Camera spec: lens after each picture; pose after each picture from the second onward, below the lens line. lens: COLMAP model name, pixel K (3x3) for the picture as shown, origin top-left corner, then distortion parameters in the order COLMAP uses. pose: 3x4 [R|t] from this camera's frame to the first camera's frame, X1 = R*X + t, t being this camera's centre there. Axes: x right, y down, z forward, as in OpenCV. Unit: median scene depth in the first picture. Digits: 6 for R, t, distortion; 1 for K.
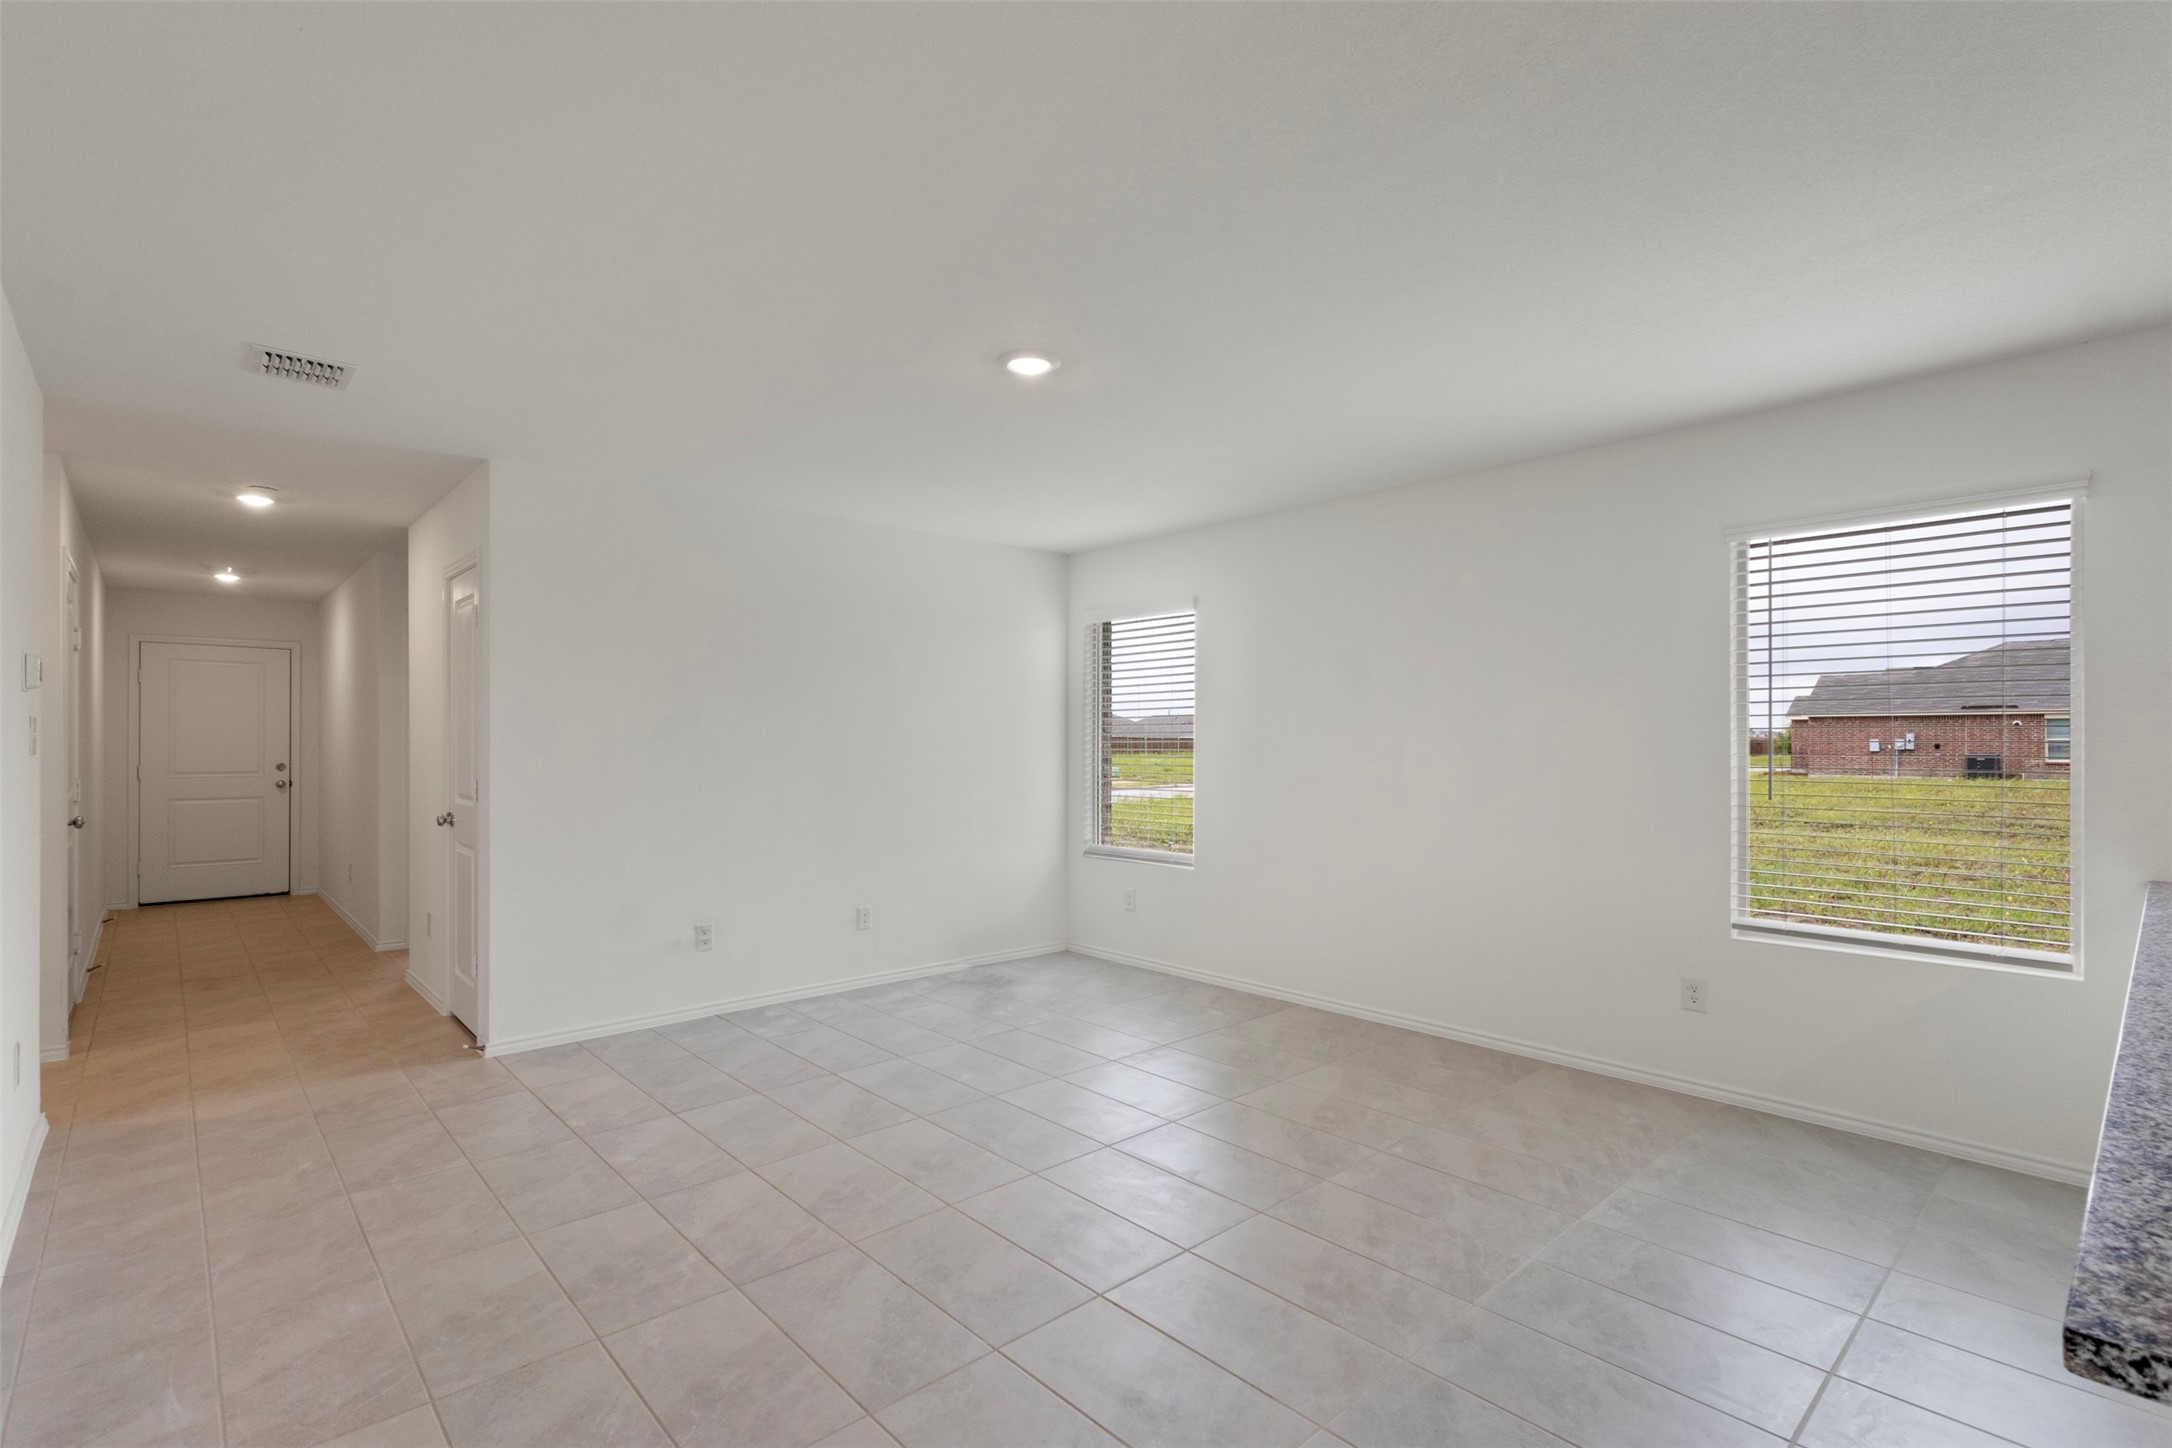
lens RADIAL K [[1001.5, 0, 1070.7], [0, 1001.5, 725.1], [0, 0, 1]] dist [0.002444, 0.000420]
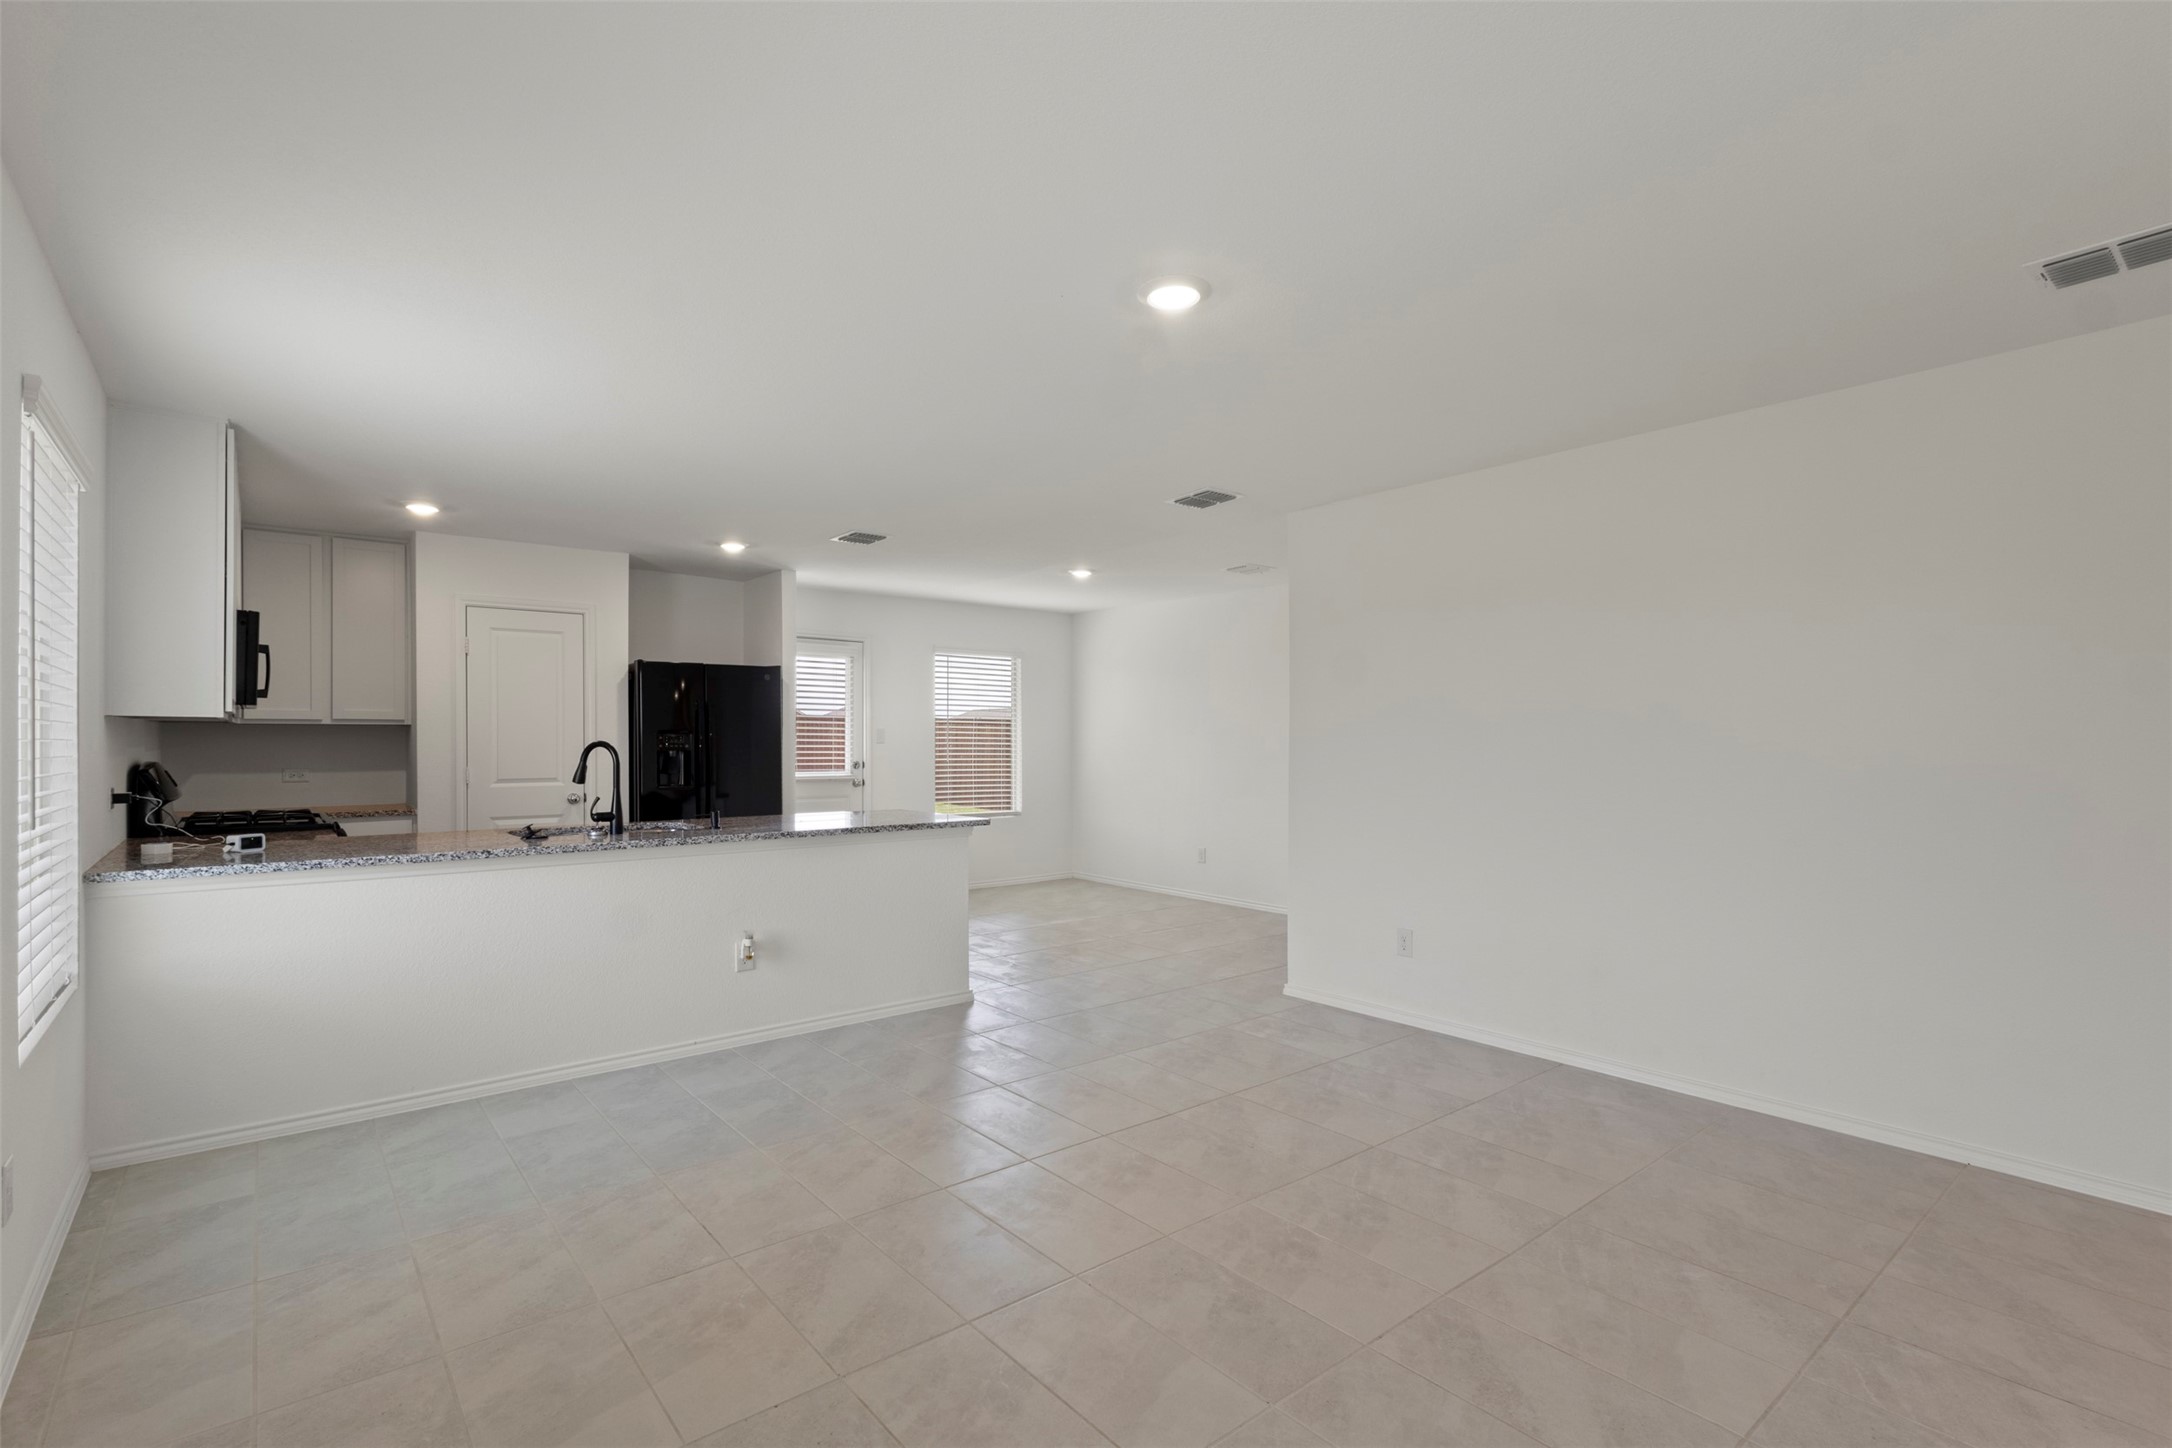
lens RADIAL K [[1003.8, 0, 1085.5], [0, 1003.8, 739.3], [0, 0, 1]] dist [-0.000942, -0.000480]
pose [[-0.999082, -0.000678, 0.042834, -0.003545], [-0.001415, 0.999851, -0.017188, 0.030282], [-0.042816, -0.017233, -0.998934, 1.832196]]
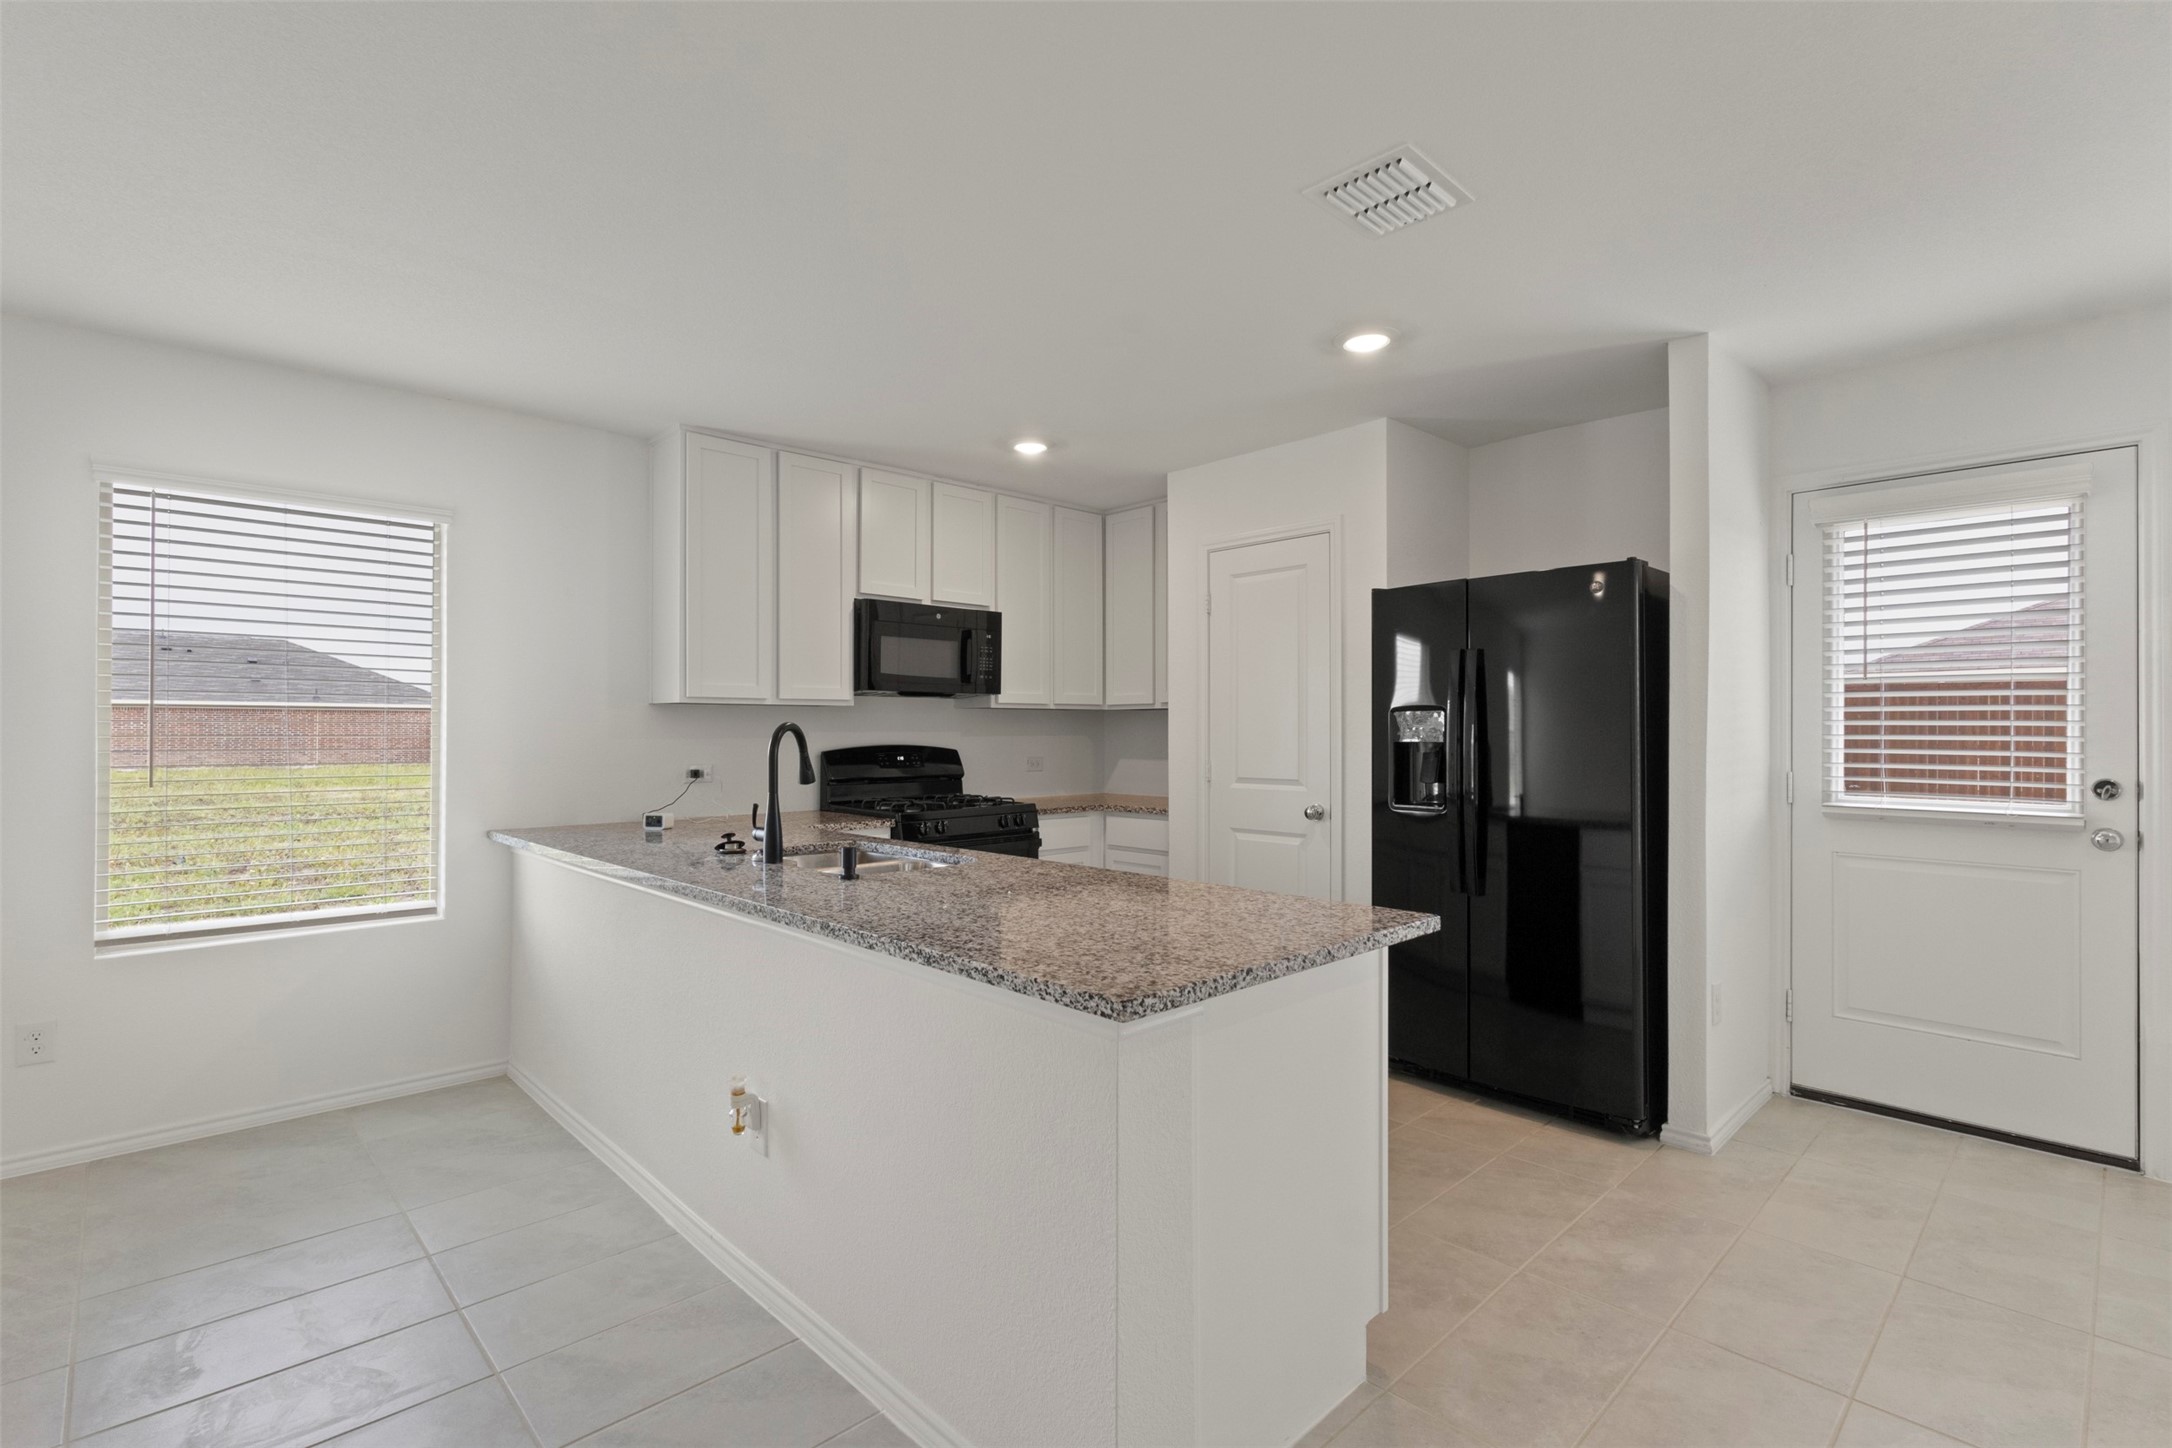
lens RADIAL K [[993.9, 0, 1070.5], [0, 993.9, 726.7], [0, 0, 1]] dist [-0.002435, -0.000169]
pose [[-0.020241, 0.006434, 0.999774, -0.204619], [-0.016223, 0.999846, -0.006763, 0.015675], [-0.999664, -0.016356, -0.020133, 0.253195]]
